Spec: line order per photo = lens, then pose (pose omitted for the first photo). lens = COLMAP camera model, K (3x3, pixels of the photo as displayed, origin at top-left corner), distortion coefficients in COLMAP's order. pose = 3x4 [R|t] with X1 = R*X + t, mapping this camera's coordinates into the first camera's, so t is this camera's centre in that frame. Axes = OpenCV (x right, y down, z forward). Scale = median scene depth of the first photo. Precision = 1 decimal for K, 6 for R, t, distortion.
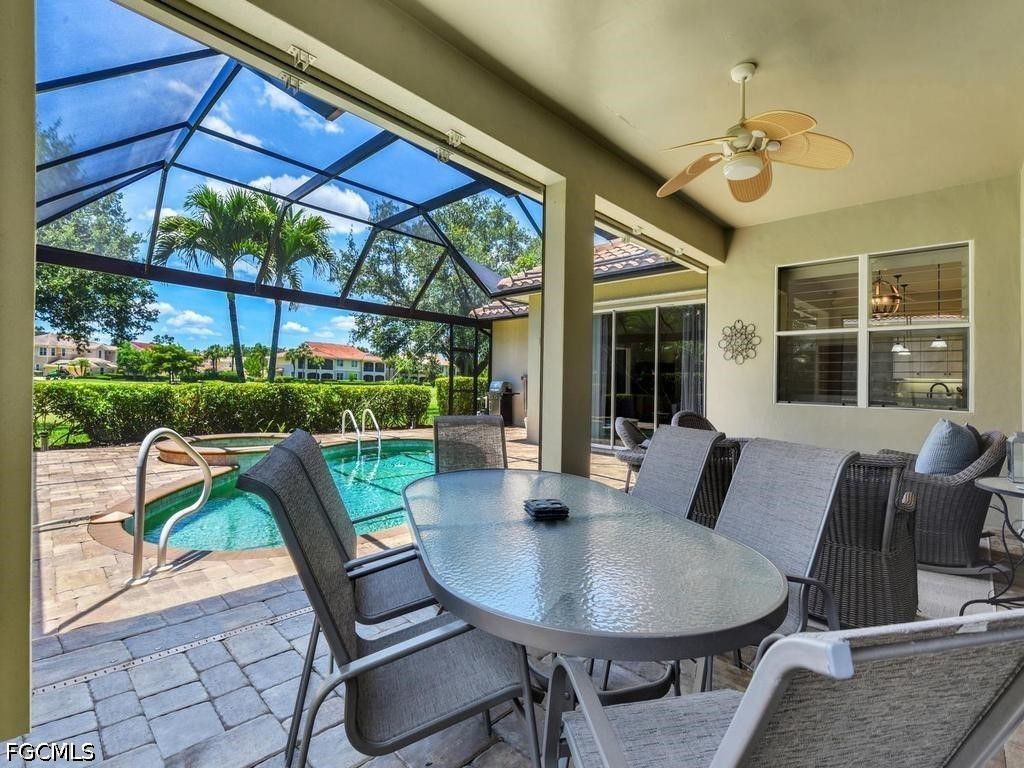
lens RADIAL K [[469.6, 0, 511.4], [0, 469.6, 390.9], [0, 0, 1]] dist [-0.018812, -0.001878]
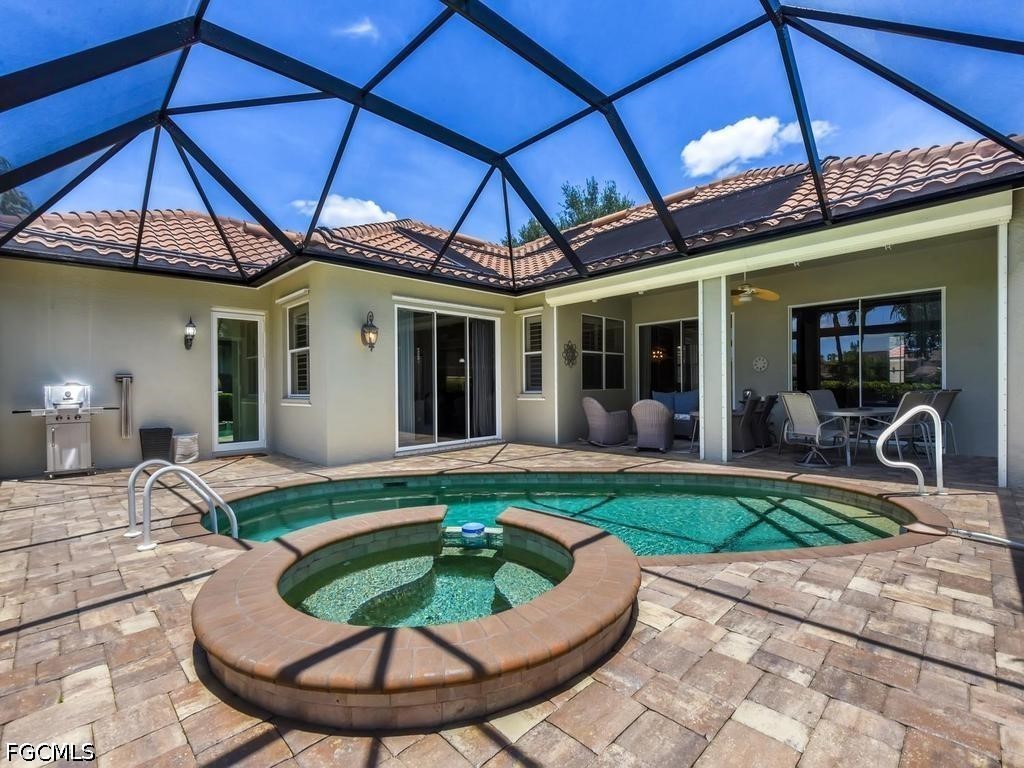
lens RADIAL K [[469.6, 0, 511.4], [0, 469.6, 390.9], [0, 0, 1]] dist [-0.018812, -0.001878]
pose [[0.017583, -0.033614, 0.999280, -0.593205], [0.030732, 0.998981, 0.033063, -0.017948], [-0.999373, 0.030129, 0.018598, 0.595534]]
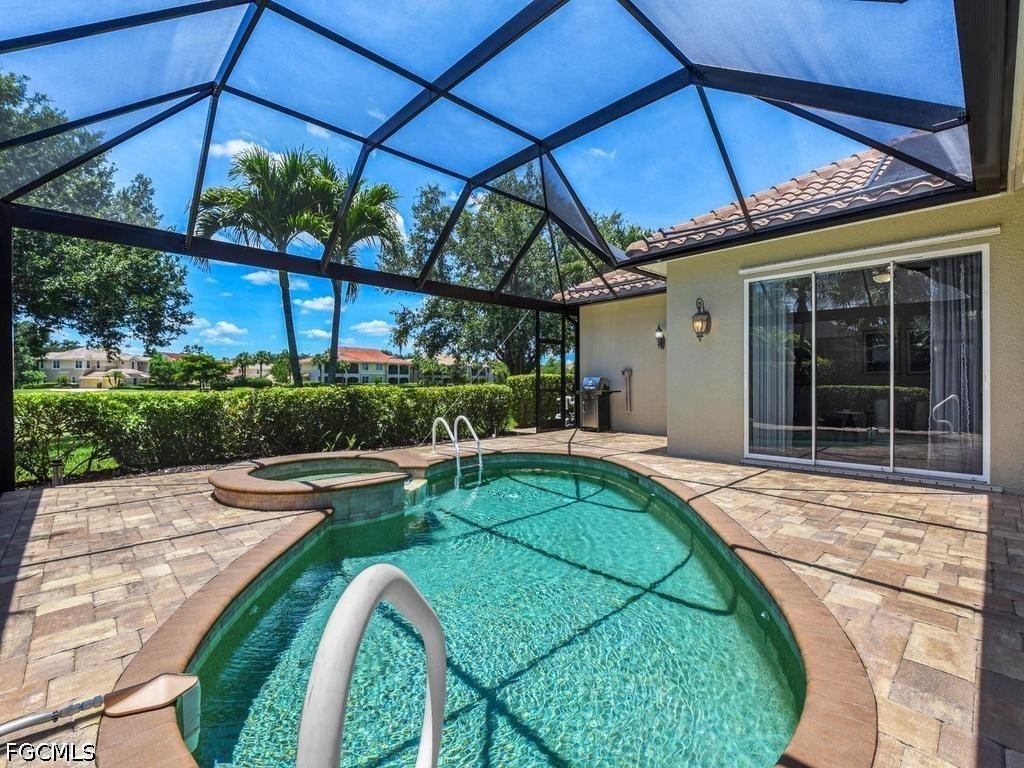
lens RADIAL K [[469.4, 0, 512.0], [0, 469.4, 384.0], [0, 0, 1]] dist [-0.010999, -0.000853]
pose [[0.998548, -0.029397, -0.045139, -0.161003], [0.028838, 0.999500, -0.012978, -0.001315], [0.045498, 0.011657, 0.998896, 0.186404]]
